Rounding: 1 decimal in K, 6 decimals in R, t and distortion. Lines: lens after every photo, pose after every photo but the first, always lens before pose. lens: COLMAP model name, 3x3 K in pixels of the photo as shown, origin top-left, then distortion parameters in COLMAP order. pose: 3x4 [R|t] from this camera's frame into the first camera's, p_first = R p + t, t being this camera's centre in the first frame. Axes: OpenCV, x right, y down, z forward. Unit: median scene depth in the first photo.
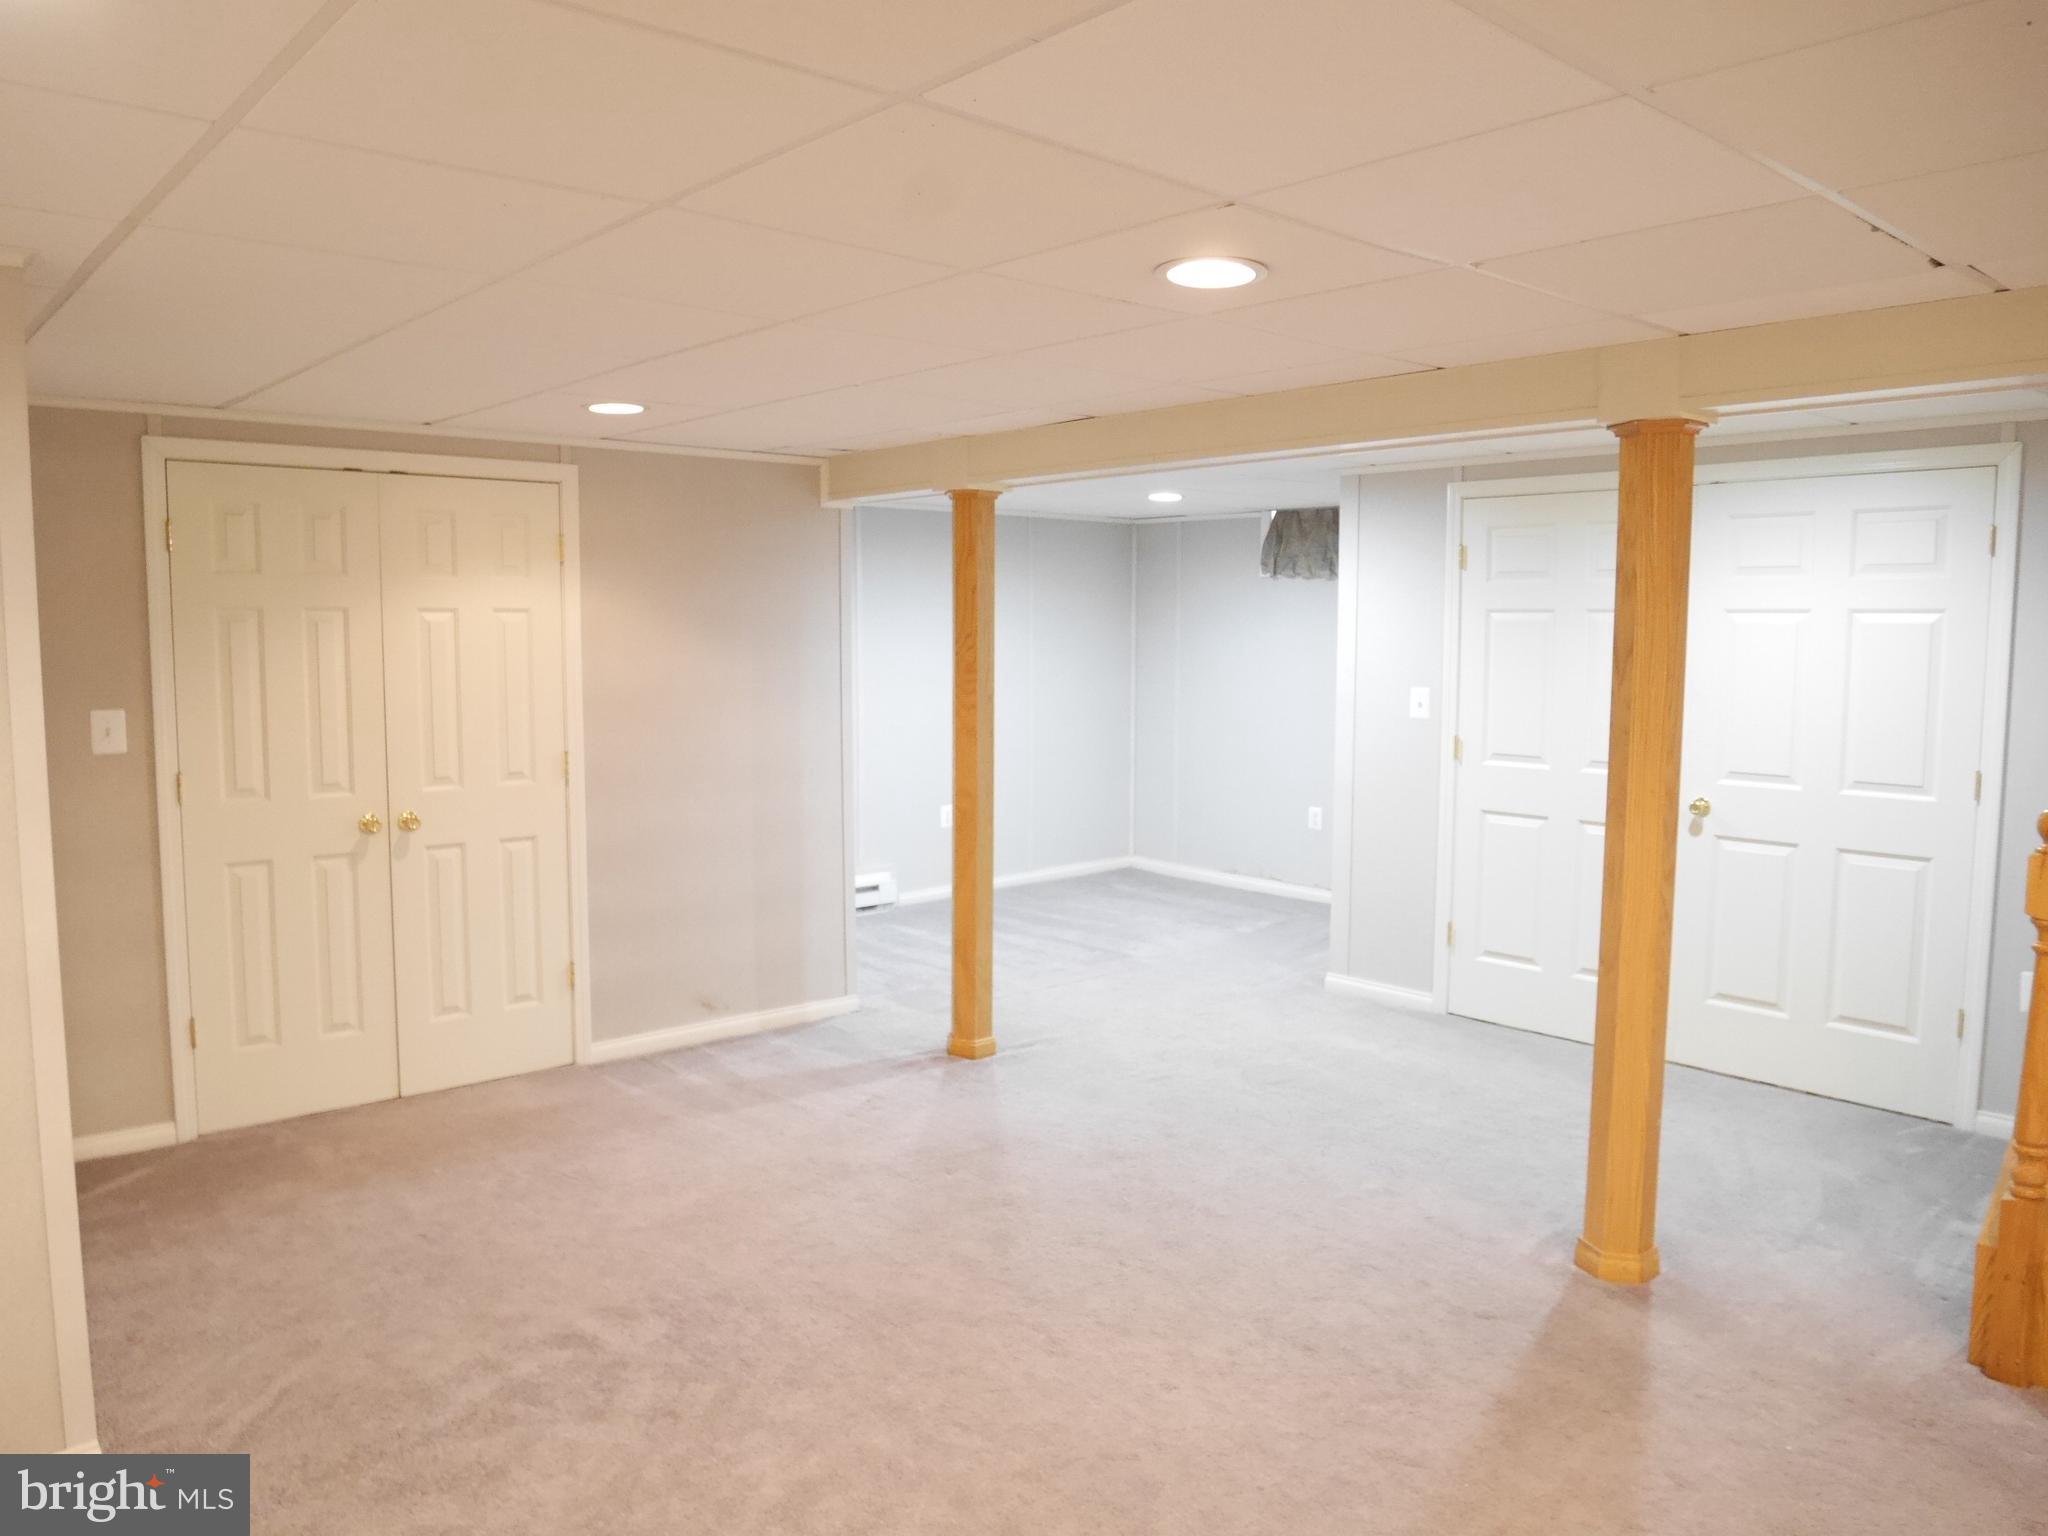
lens RADIAL K [[1490.3, 0, 1029.2], [0, 1490.3, 763.1], [0, 0, 1]] dist [-0.038575, 0.018444]
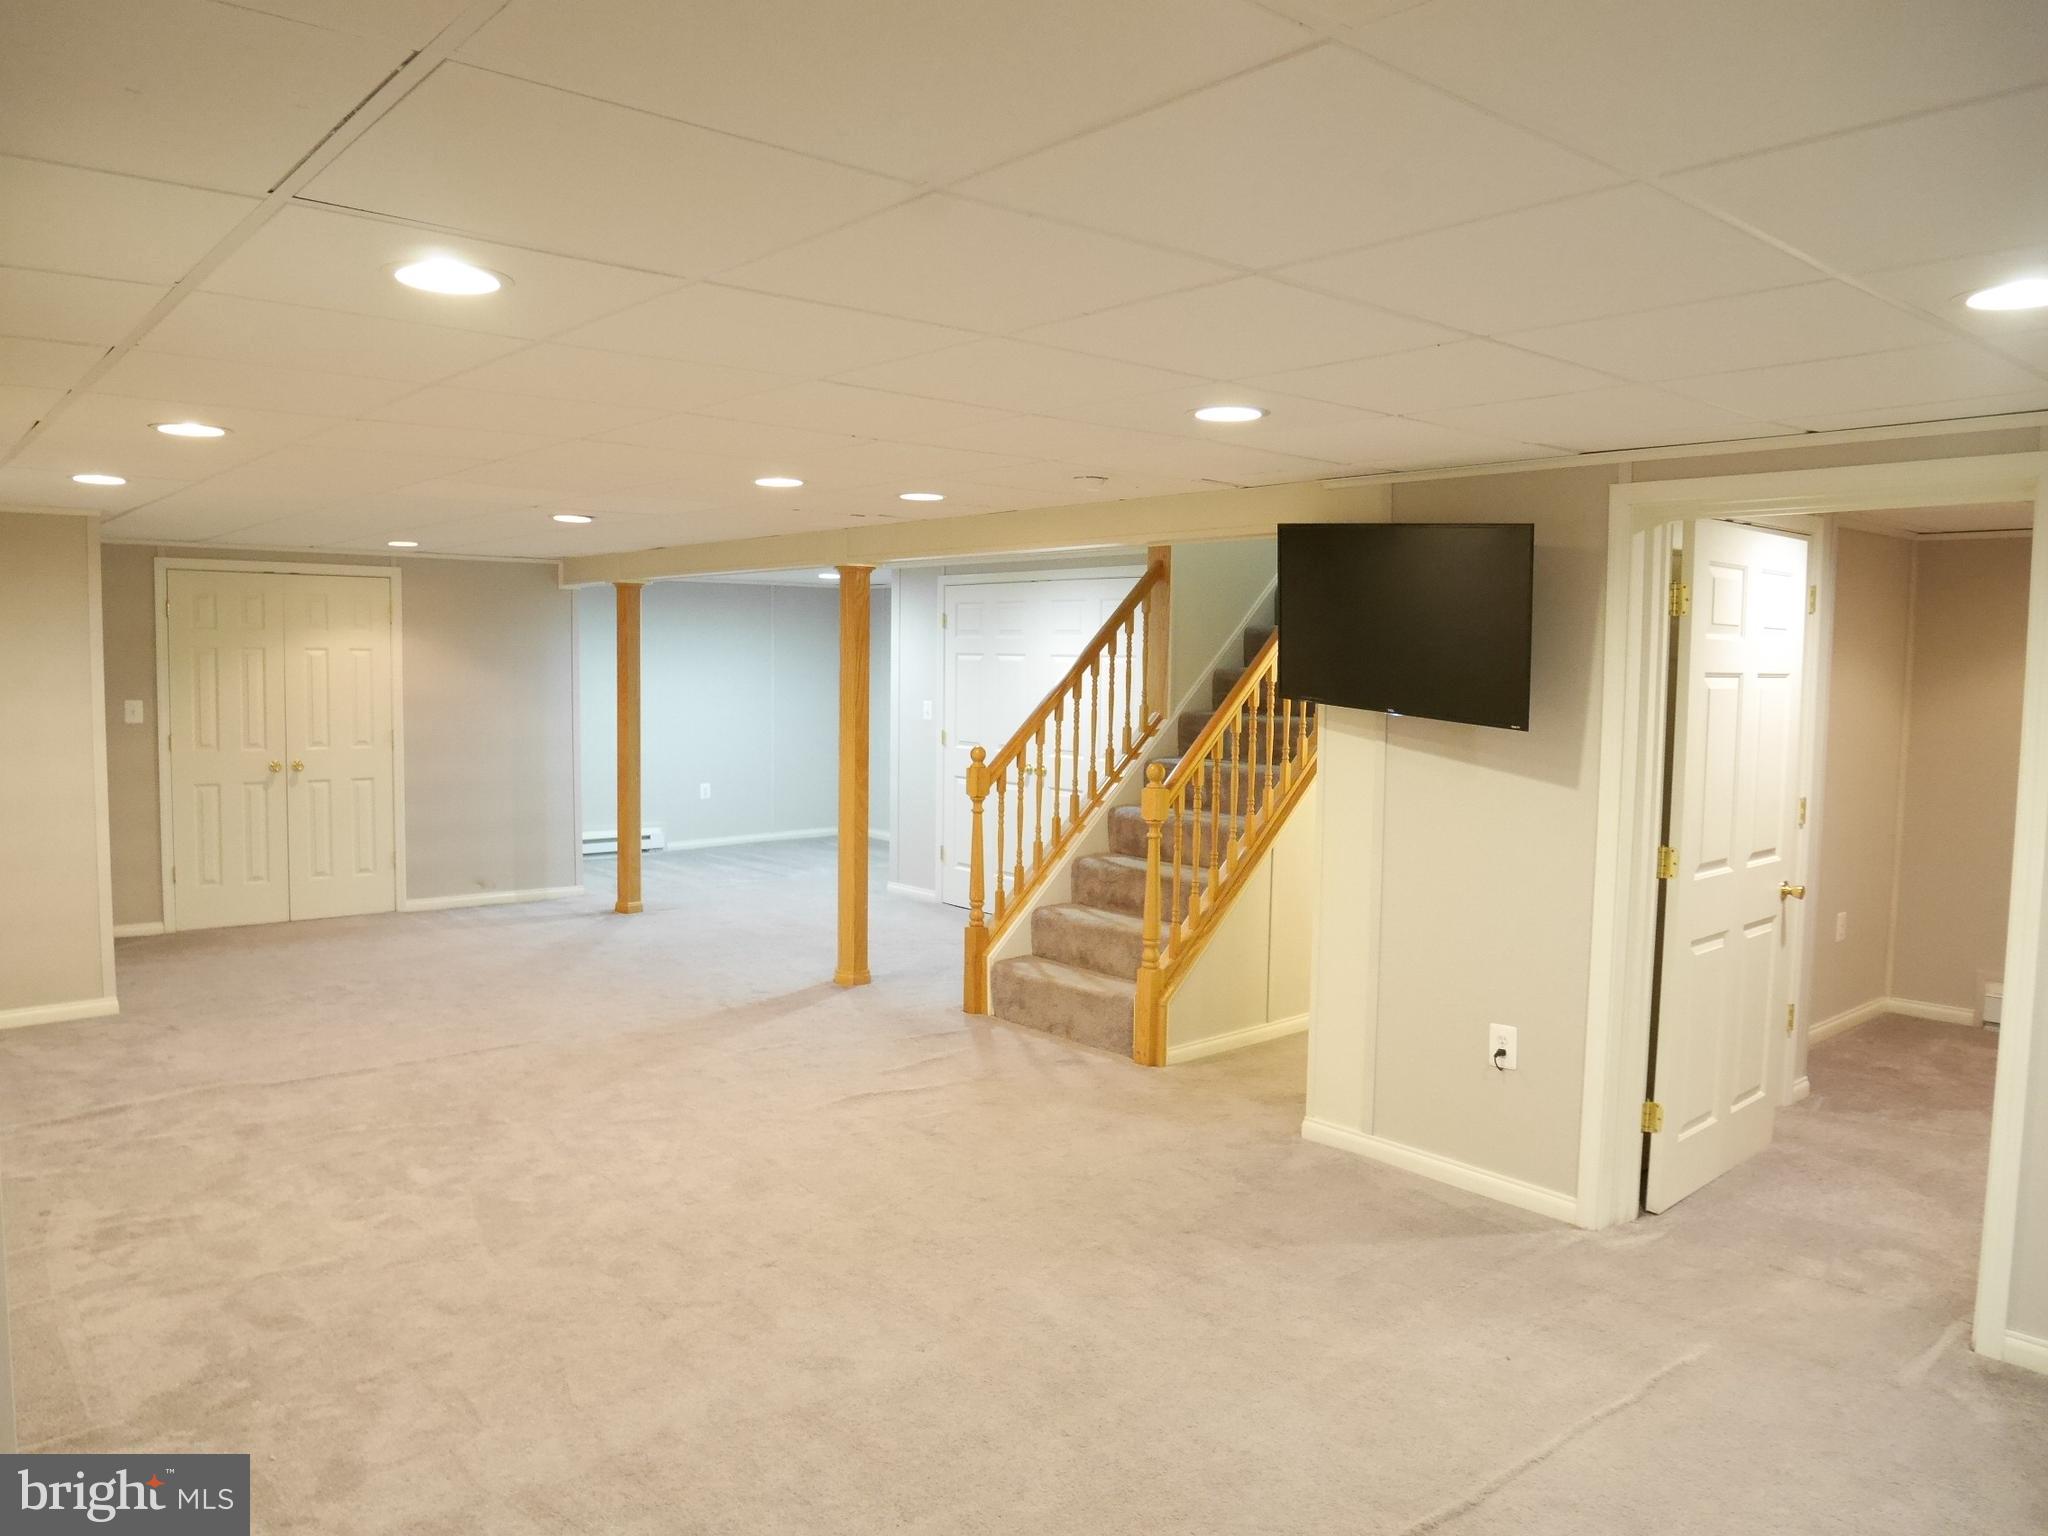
lens RADIAL K [[1490.3, 0, 1019.1], [0, 1490.3, 764.1], [0, 0, 1]] dist [-0.038575, 0.018444]
pose [[0.999442, 0.011680, -0.031293, 0.514152], [-0.012398, 0.999662, -0.022837, 0.067162], [0.031016, 0.023212, 0.999249, -0.769203]]
